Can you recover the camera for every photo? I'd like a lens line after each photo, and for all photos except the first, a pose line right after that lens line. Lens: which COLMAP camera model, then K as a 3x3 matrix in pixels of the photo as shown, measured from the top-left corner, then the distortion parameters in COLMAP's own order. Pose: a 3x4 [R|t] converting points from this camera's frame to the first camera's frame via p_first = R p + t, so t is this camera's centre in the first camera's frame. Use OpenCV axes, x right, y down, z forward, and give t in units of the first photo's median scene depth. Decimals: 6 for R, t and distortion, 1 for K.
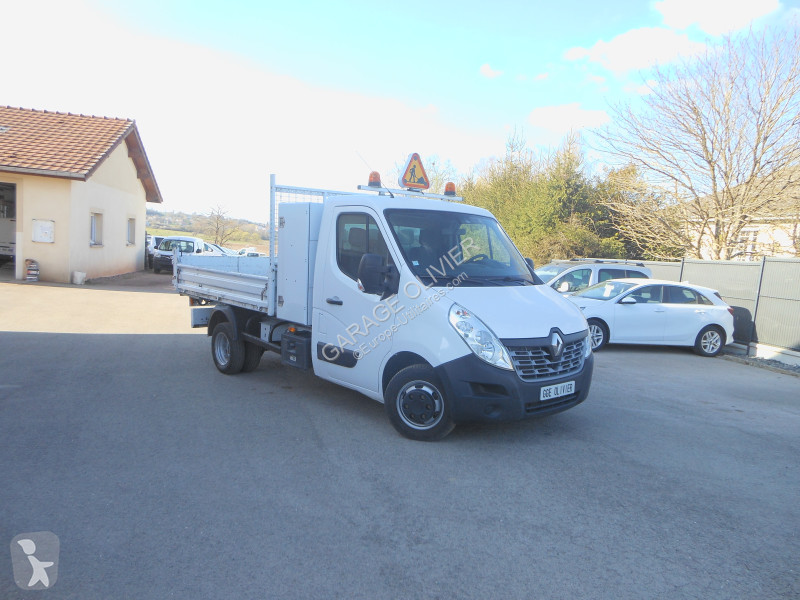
lens RADIAL K [[601.8, 0, 400.6], [0, 601.8, 309.0], [0, 0, 1]] dist [-0.002032, 0.012422]
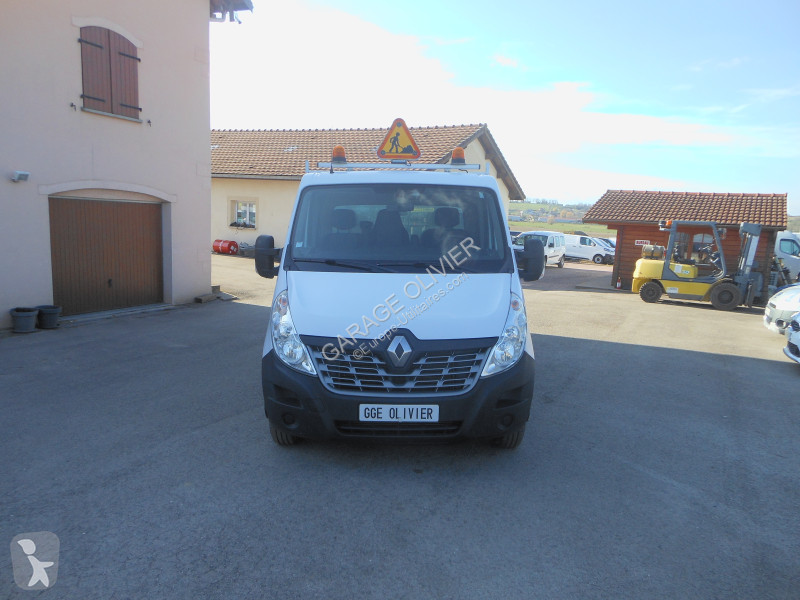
lens RADIAL K [[601.8, 0, 428.6], [0, 601.8, 338.3], [0, 0, 1]] dist [-0.002032, 0.012422]
pose [[0.770336, 0.085274, -0.631911, 0.750966], [-0.055070, 0.996212, 0.067301, -0.007992], [0.635256, -0.017046, 0.772113, 0.458743]]
